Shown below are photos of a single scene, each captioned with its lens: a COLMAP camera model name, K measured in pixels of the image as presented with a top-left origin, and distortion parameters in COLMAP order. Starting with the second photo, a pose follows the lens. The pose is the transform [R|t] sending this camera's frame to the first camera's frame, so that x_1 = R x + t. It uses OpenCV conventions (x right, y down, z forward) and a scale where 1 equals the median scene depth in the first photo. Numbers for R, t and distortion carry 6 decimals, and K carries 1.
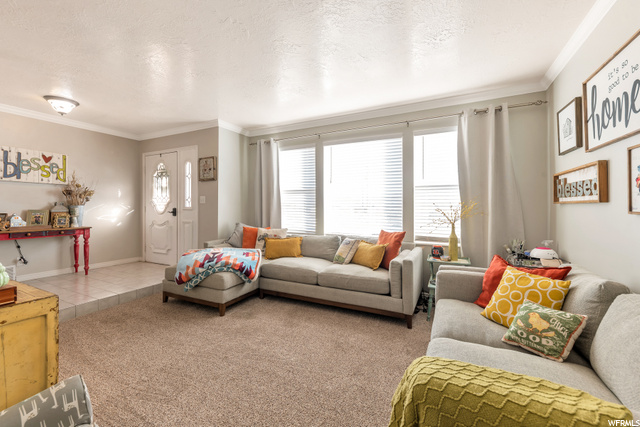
lens RADIAL K [[257.8, 0, 321.6], [0, 257.8, 208.6], [0, 0, 1]] dist [0.001085, 0.000050]
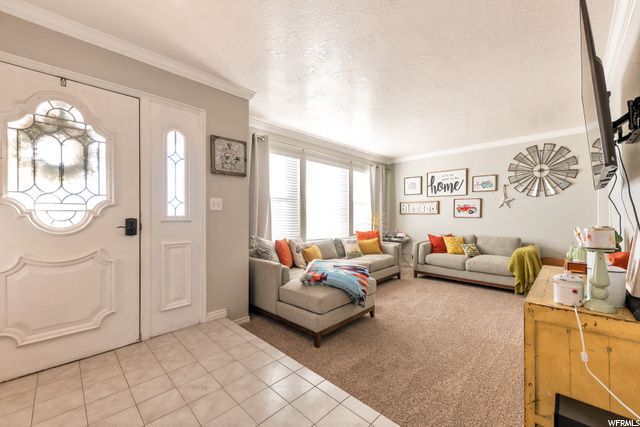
lens RADIAL K [[257.8, 0, 316.9], [0, 257.8, 215.9], [0, 0, 1]] dist [0.001085, 0.000050]
pose [[0.315069, -0.004048, 0.949060, -0.969945], [0.001698, 0.999992, 0.003701, -0.008314], [-0.949067, 0.000445, 0.315073, 0.578404]]
